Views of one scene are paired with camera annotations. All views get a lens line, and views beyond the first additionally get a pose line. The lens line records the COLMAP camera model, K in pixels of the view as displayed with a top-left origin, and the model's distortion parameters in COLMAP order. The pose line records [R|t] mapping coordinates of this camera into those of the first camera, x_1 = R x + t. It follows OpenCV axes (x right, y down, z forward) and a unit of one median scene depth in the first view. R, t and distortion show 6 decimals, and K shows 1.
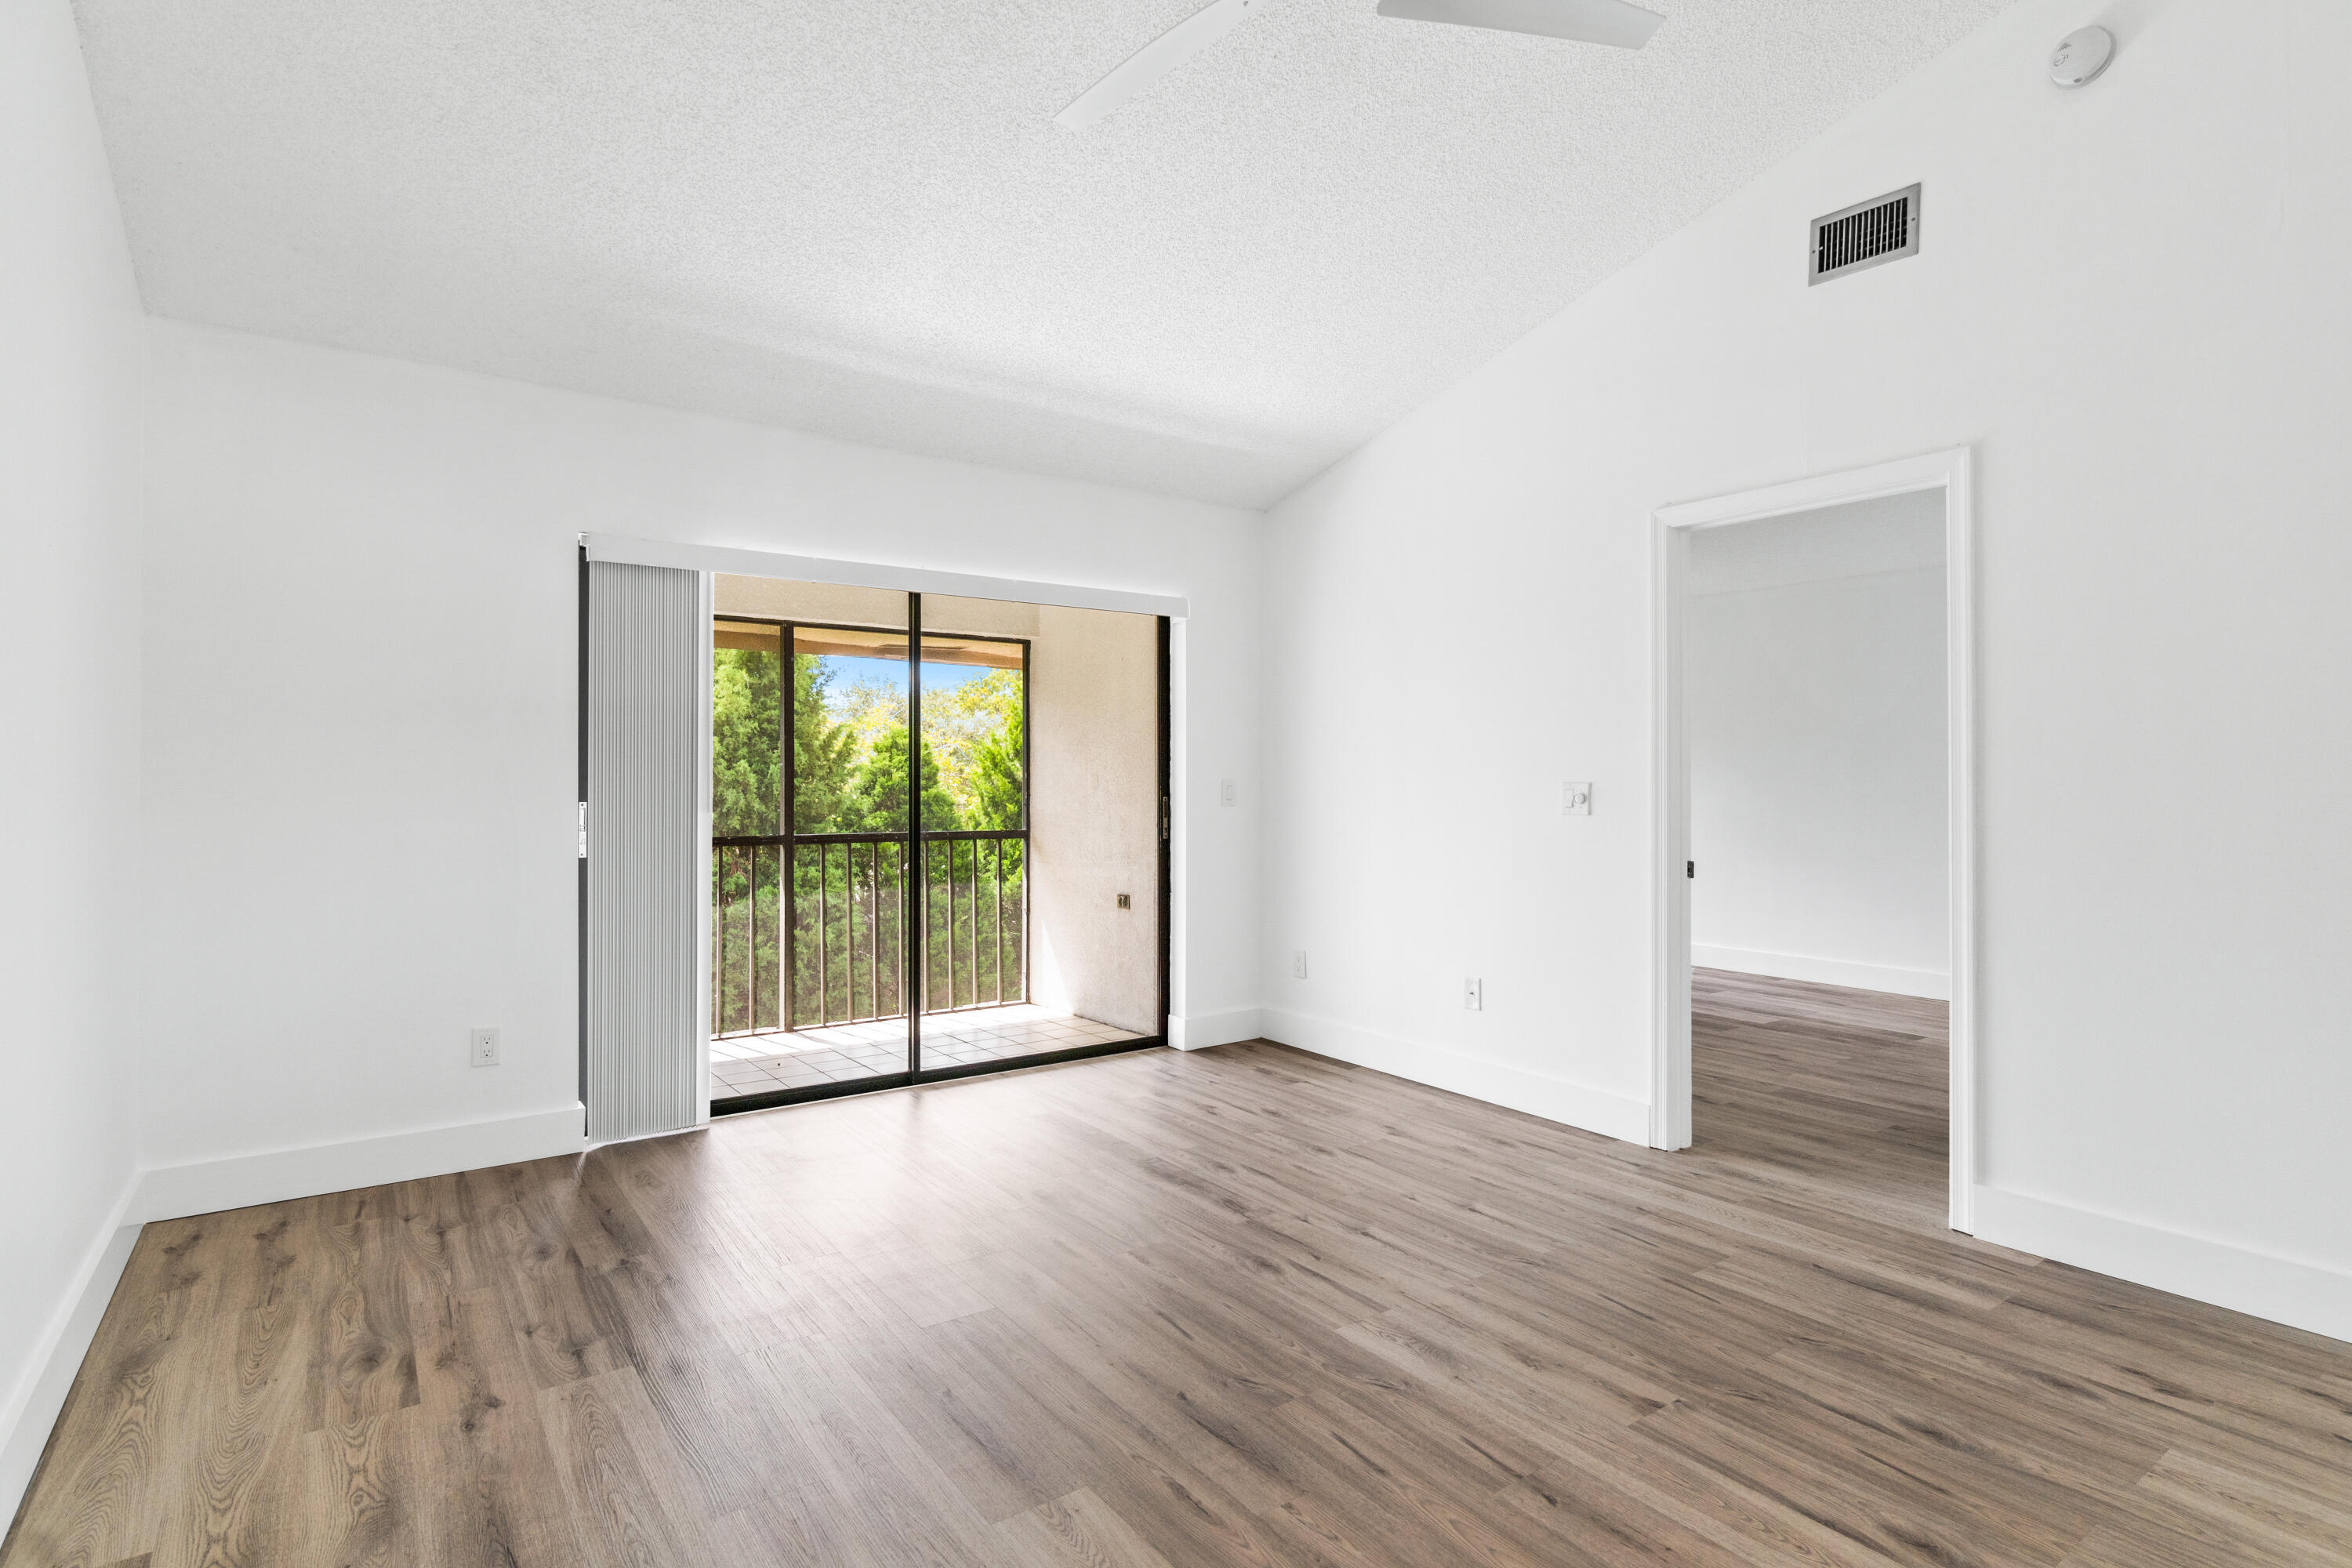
lens RADIAL K [[1173.8, 0, 1169.2], [0, 1173.8, 788.0], [0, 0, 1]] dist [0.001313, 0.000461]
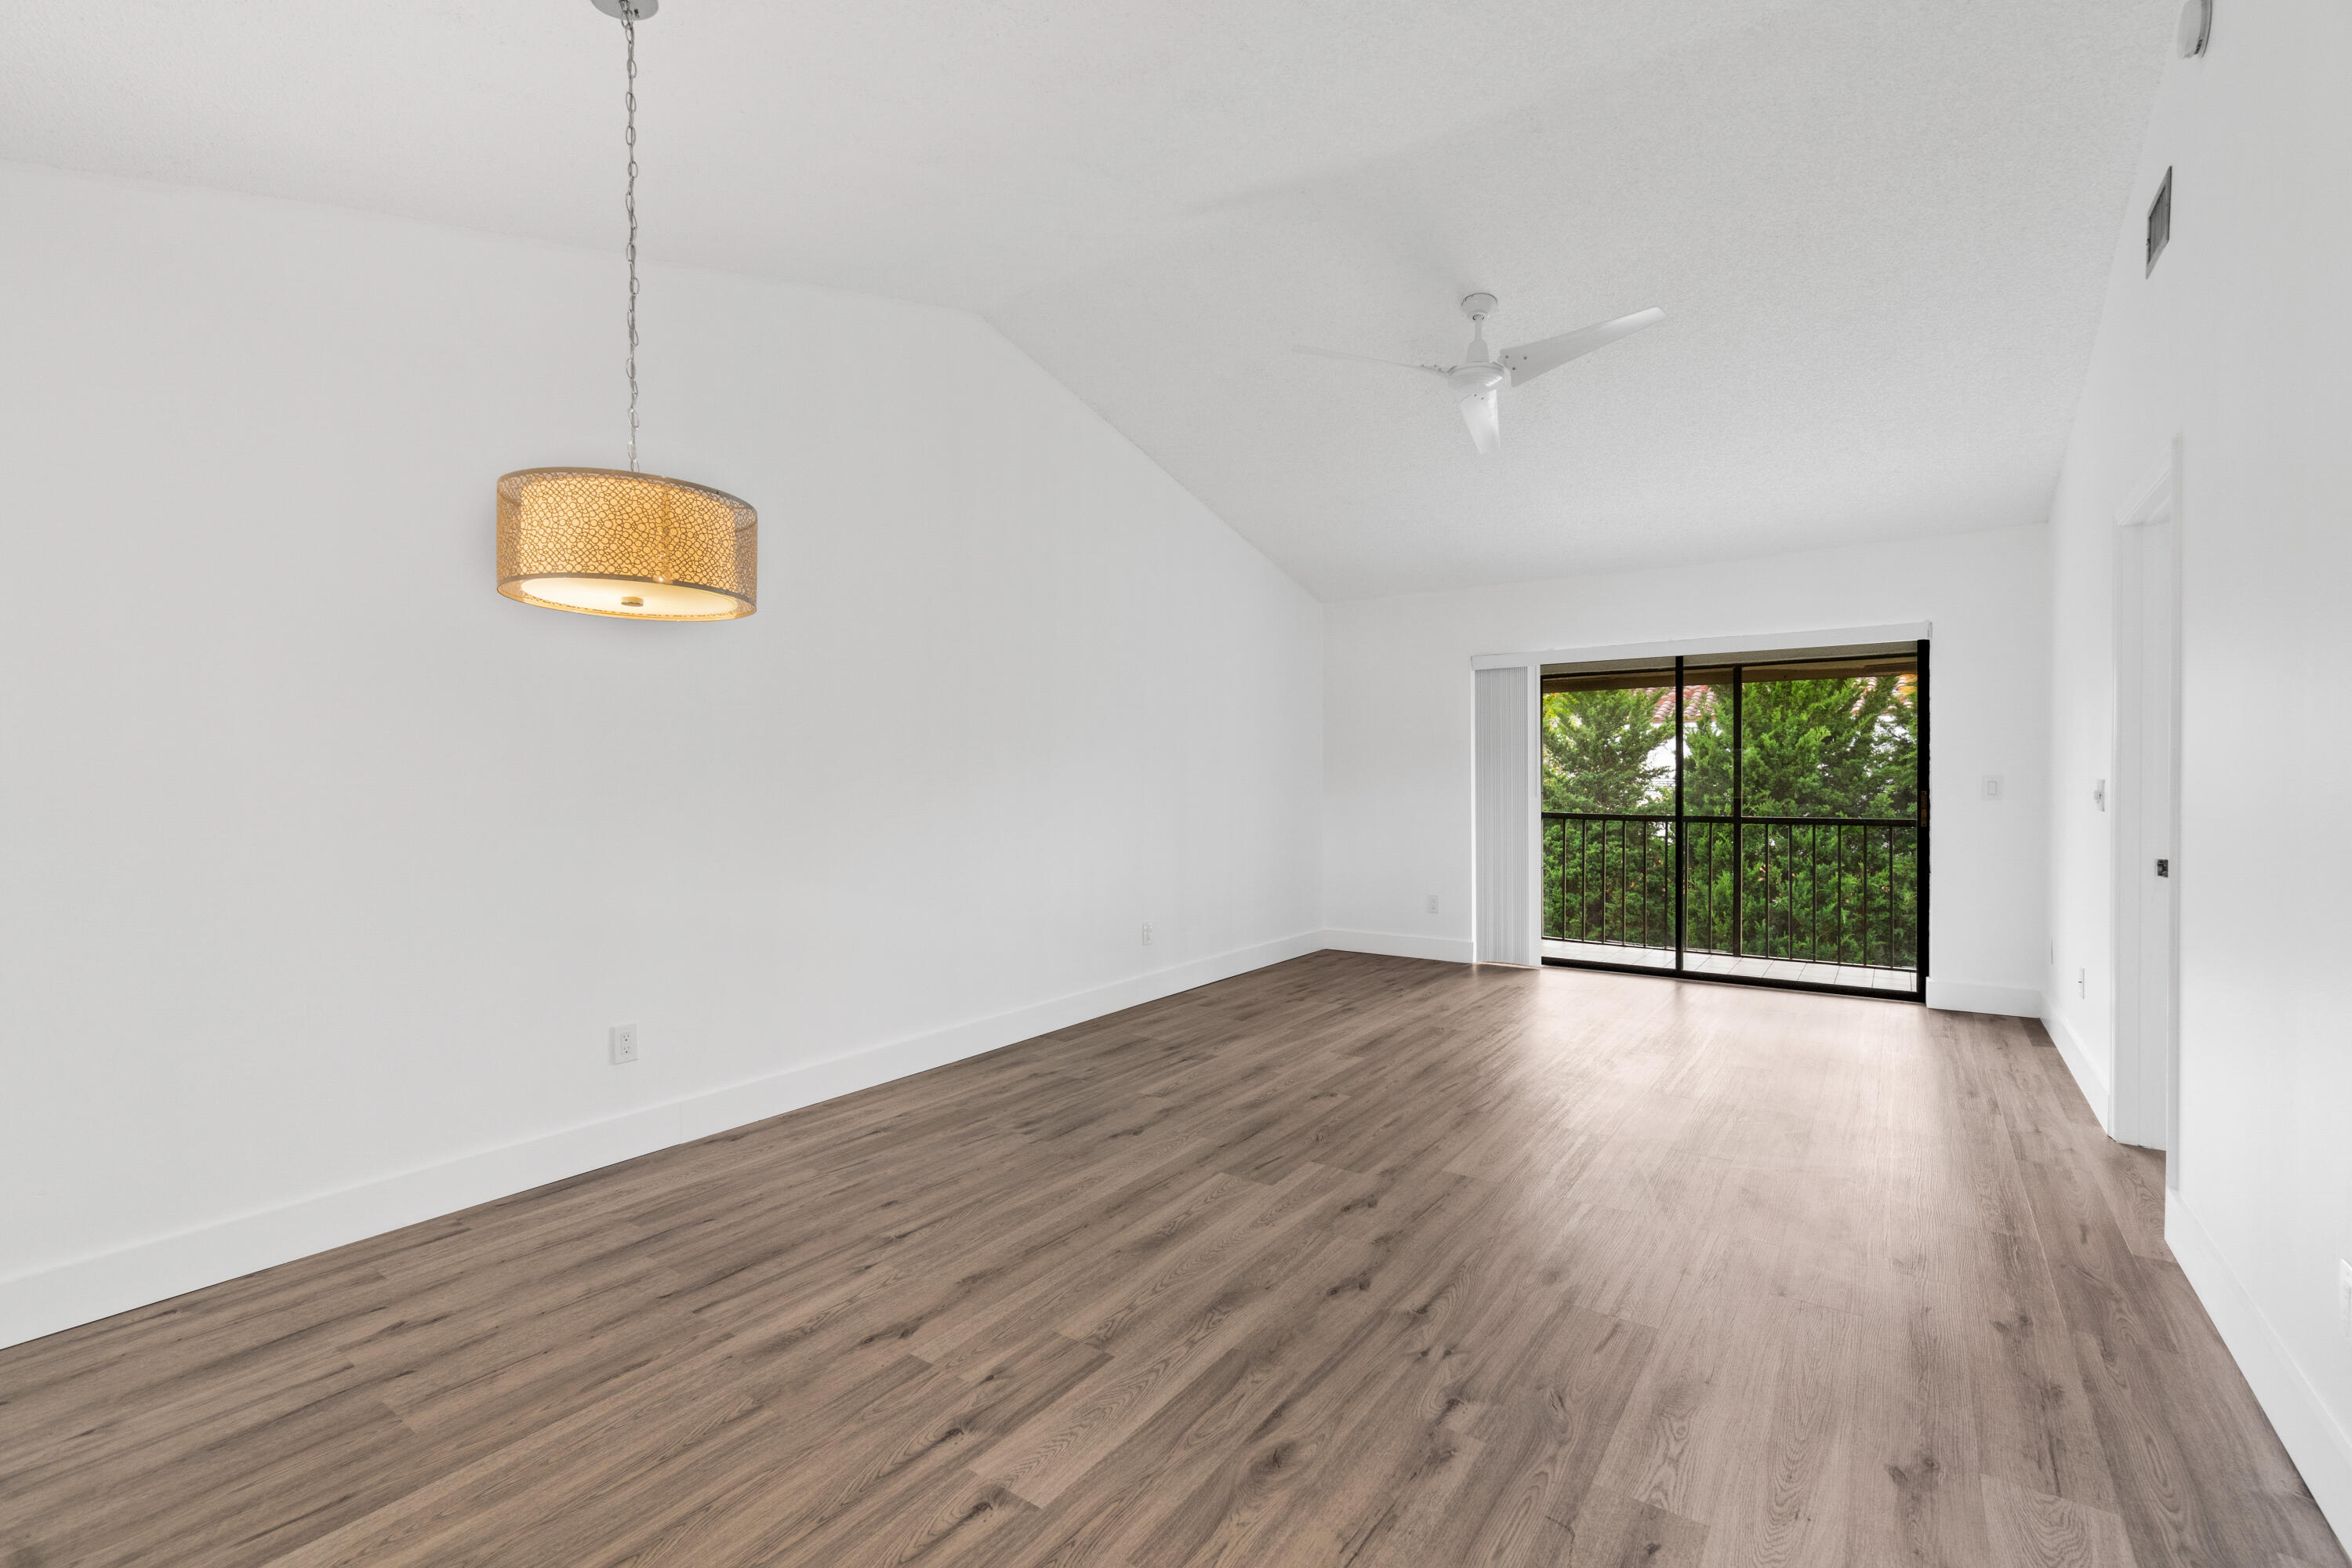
lens RADIAL K [[1027.5, 0, 1165.7], [0, 1027.5, 789.9], [0, 0, 1]] dist [-0.003049, -0.000487]
pose [[0.327569, 0.008755, -0.944787, 1.120851], [0.000623, 0.999955, 0.009482, -0.005800], [0.944827, -0.003695, 0.327549, -0.081250]]
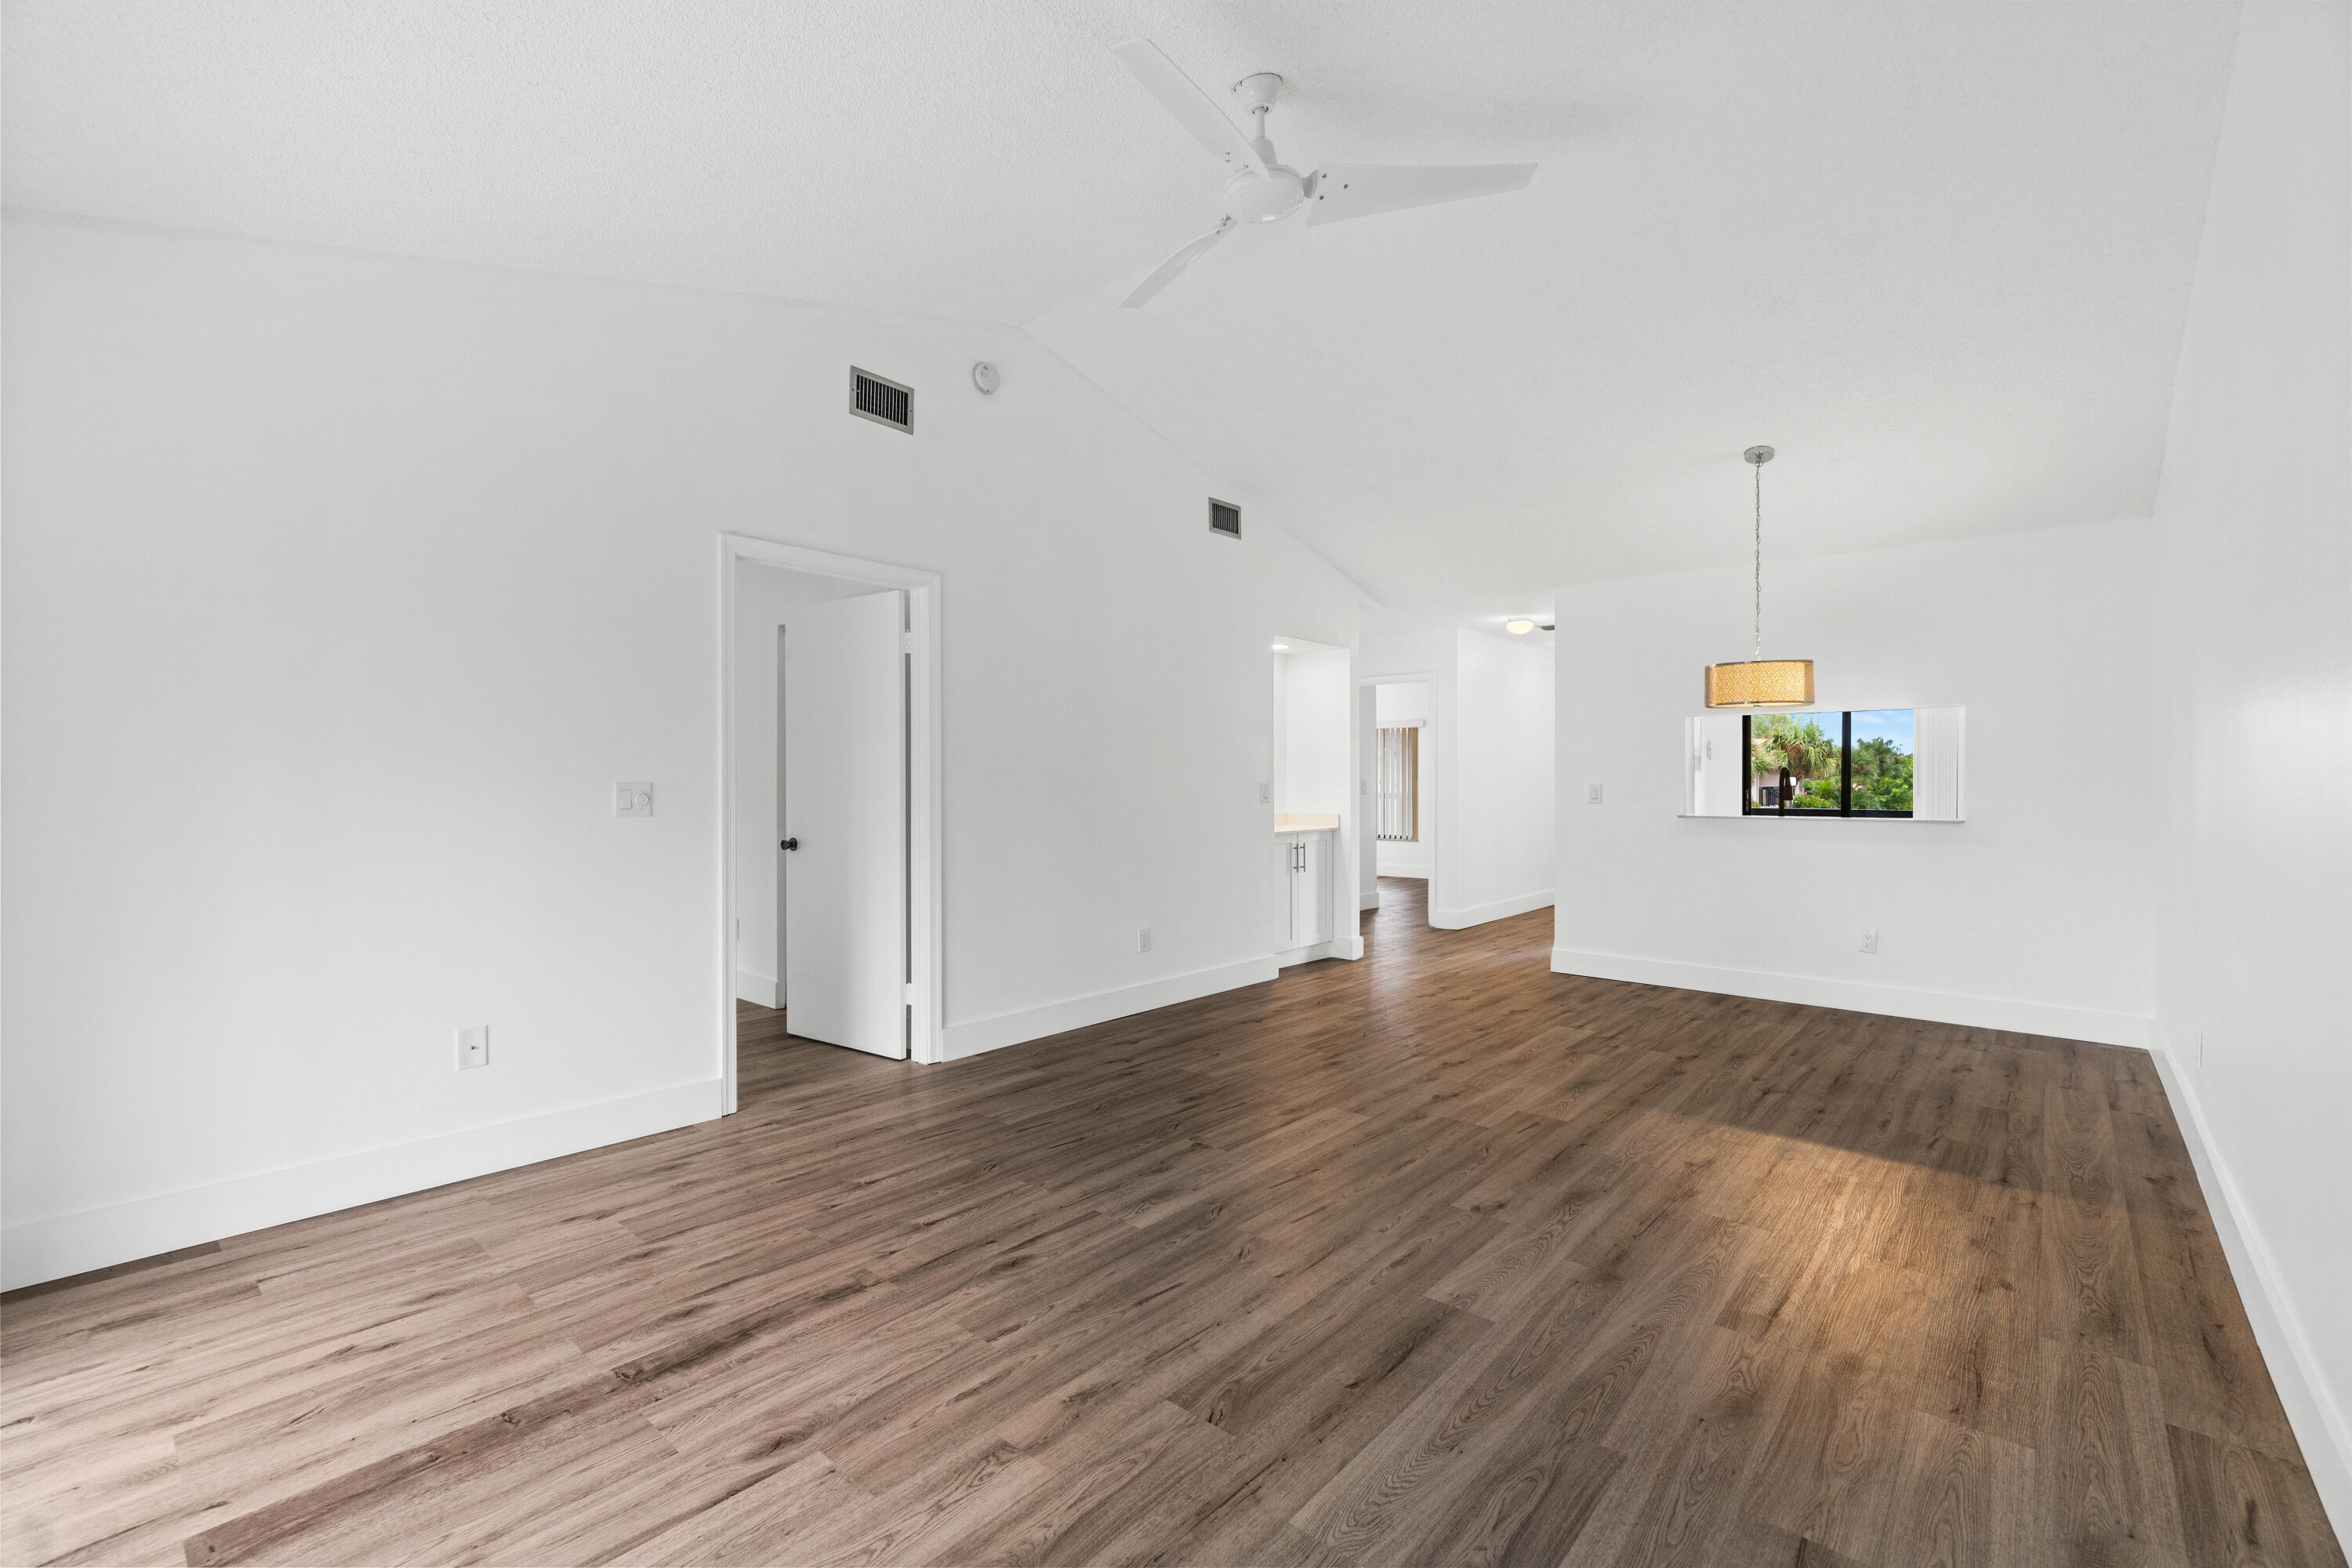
lens RADIAL K [[1027.5, 0, 1165.7], [0, 1027.5, 789.9], [0, 0, 1]] dist [-0.003049, -0.000487]
pose [[-0.235187, -0.009414, 0.971904, -0.695270], [0.000508, 0.999952, 0.009809, -0.007169], [-0.971950, 0.002801, -0.235171, 0.937673]]
